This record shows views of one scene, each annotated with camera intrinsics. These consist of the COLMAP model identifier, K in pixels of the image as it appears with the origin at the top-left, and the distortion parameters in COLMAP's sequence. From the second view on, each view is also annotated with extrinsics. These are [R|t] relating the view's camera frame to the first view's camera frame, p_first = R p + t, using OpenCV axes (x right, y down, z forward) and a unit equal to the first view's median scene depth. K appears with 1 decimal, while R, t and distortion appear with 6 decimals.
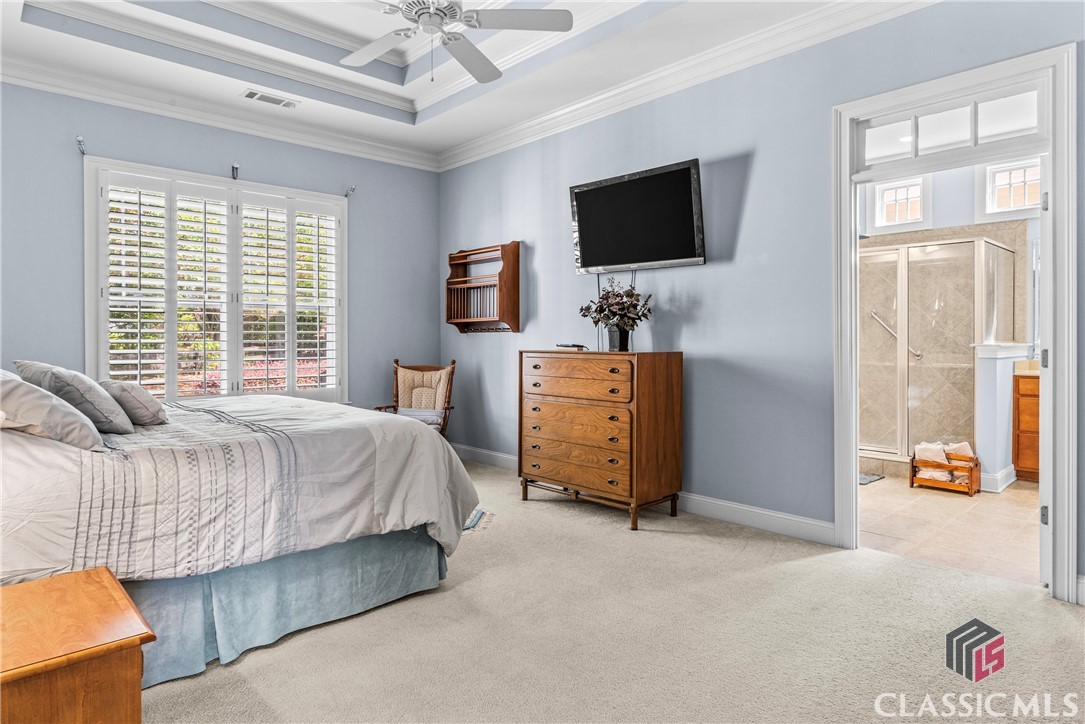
lens RADIAL K [[636.9, 0, 523.1], [0, 636.9, 346.3], [0, 0, 1]] dist [-0.007565, 0.000869]
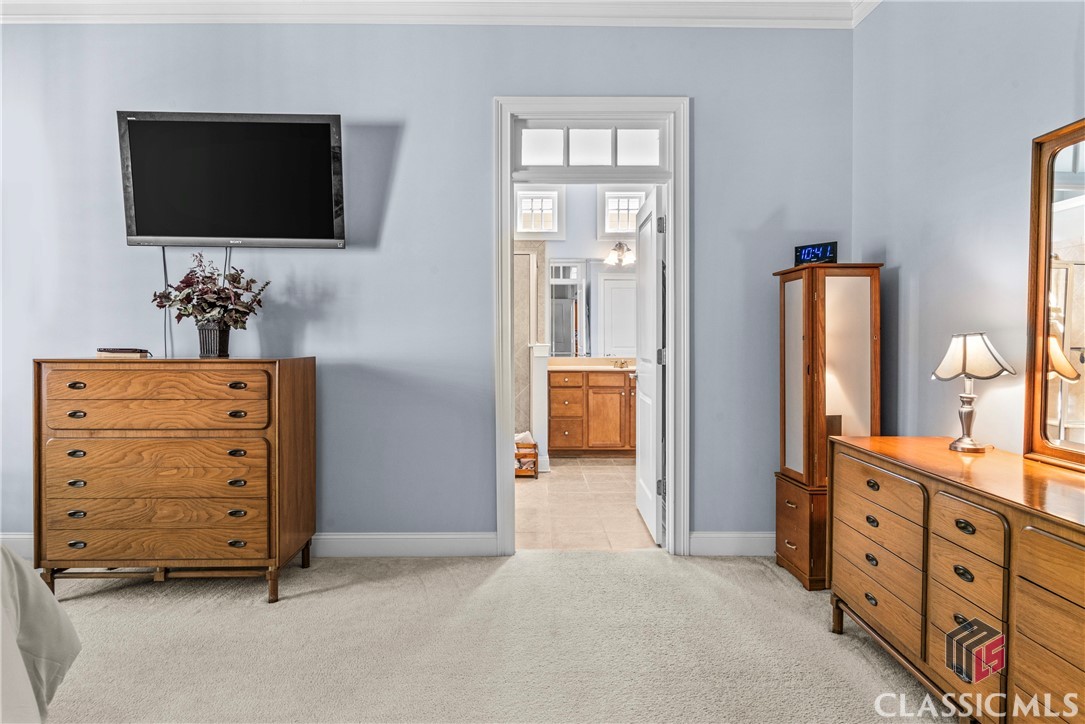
lens RADIAL K [[636.9, 0, 546.8], [0, 636.9, 350.9], [0, 0, 1]] dist [-0.007565, 0.000869]
pose [[0.654428, -0.012790, 0.756016, -0.162634], [0.008609, 0.999918, 0.009465, -0.003760], [-0.756075, 0.000314, 0.654485, 0.274599]]
